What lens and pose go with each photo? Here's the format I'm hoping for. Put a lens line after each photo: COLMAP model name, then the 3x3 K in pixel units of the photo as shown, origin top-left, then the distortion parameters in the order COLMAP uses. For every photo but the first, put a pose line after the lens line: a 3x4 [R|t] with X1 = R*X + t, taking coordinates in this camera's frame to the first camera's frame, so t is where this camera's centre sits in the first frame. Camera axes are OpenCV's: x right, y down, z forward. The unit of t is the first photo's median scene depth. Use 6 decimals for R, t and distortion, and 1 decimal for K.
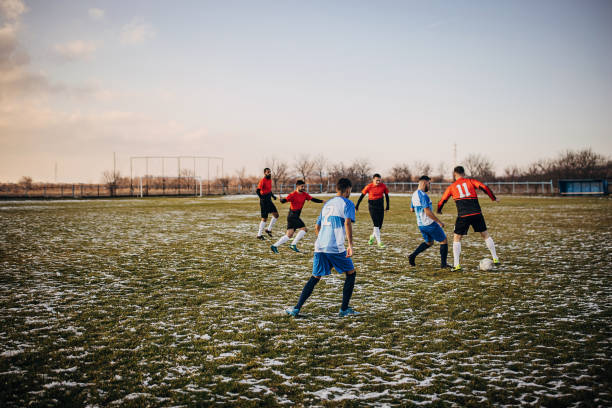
lens RADIAL K [[587.6, 0, 304.2], [0, 587.6, 172.4], [0, 0, 1]] dist [-0.006627, 0.000000]
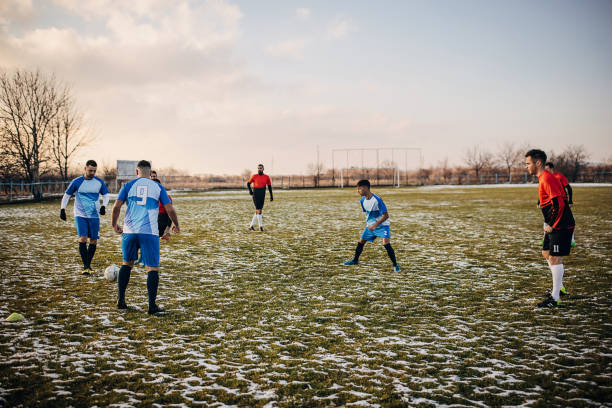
lens RADIAL K [[586.1, 0, 303.1], [0, 586.1, 202.3], [0, 0, 1]] dist [0.001086, 0.000000]
pose [[0.939355, 0.006962, -0.342875, 0.177102], [0.016024, 0.997811, 0.064158, -0.006115], [0.342571, -0.065761, 0.937188, -0.143948]]
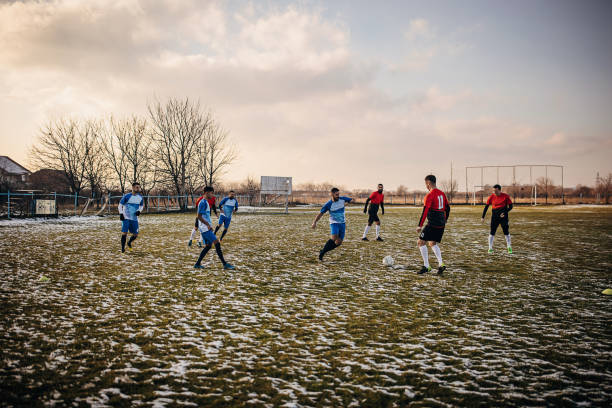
lens RADIAL K [[586.1, 0, 307.7], [0, 586.1, 205.6], [0, 0, 1]] dist [0.001086, 0.000000]
pose [[0.817090, 0.017285, -0.576251, 0.794848], [0.006902, 0.999186, 0.039757, -0.013622], [0.576469, -0.036462, 0.816305, -0.257591]]
